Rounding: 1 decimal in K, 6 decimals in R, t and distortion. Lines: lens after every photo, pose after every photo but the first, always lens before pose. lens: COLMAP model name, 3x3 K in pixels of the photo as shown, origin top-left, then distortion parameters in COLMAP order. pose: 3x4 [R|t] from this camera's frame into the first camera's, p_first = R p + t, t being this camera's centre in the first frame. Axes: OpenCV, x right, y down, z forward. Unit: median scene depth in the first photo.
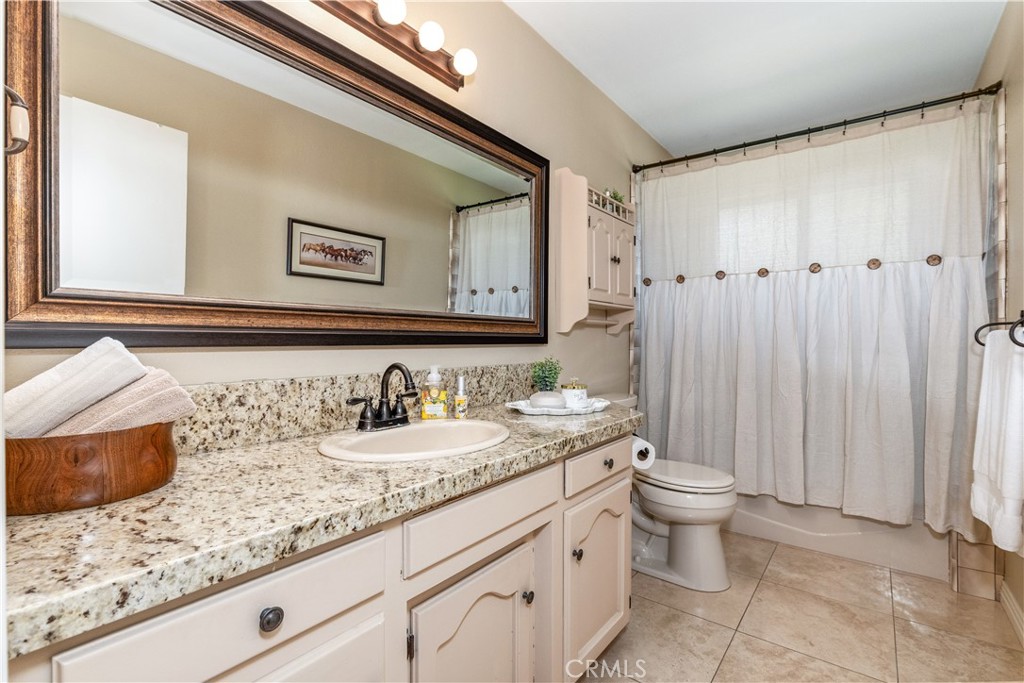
lens RADIAL K [[468.2, 0, 514.6], [0, 468.2, 348.2], [0, 0, 1]] dist [-0.001554, -0.000125]
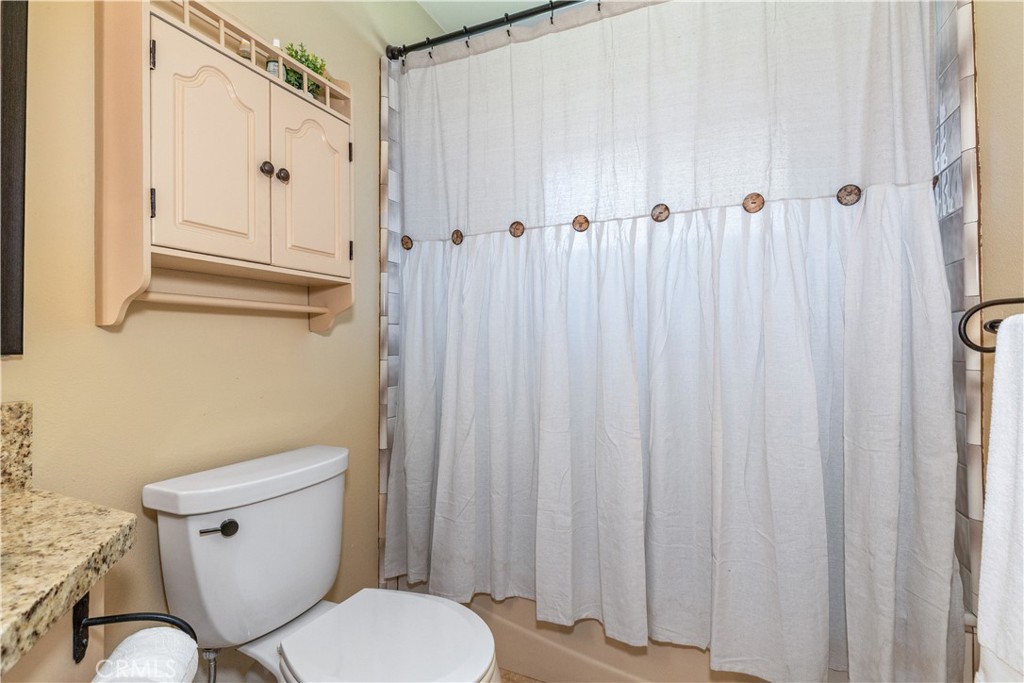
lens RADIAL K [[484.8, 0, 515.8], [0, 484.8, 345.2], [0, 0, 1]] dist [0.000860, -0.001336]
pose [[0.972834, -0.006907, 0.231402, 0.389807], [0.010513, 0.999842, -0.014351, -0.006973], [-0.231266, 0.016394, 0.972752, 0.550272]]
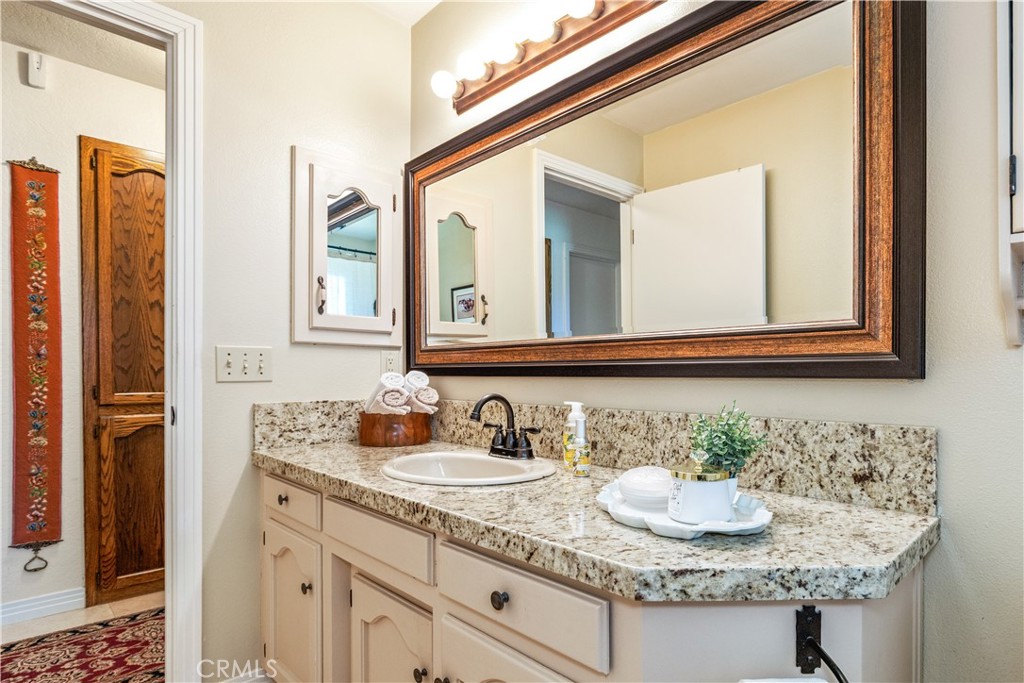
lens RADIAL K [[510.8, 0, 514.5], [0, 510.8, 377.4], [0, 0, 1]] dist [-0.001327, 0.000232]
pose [[-0.127196, 0.010814, -0.991819, 0.549002], [-0.011348, 0.999859, 0.012357, -0.012291], [0.991813, 0.012827, -0.127055, 0.764744]]
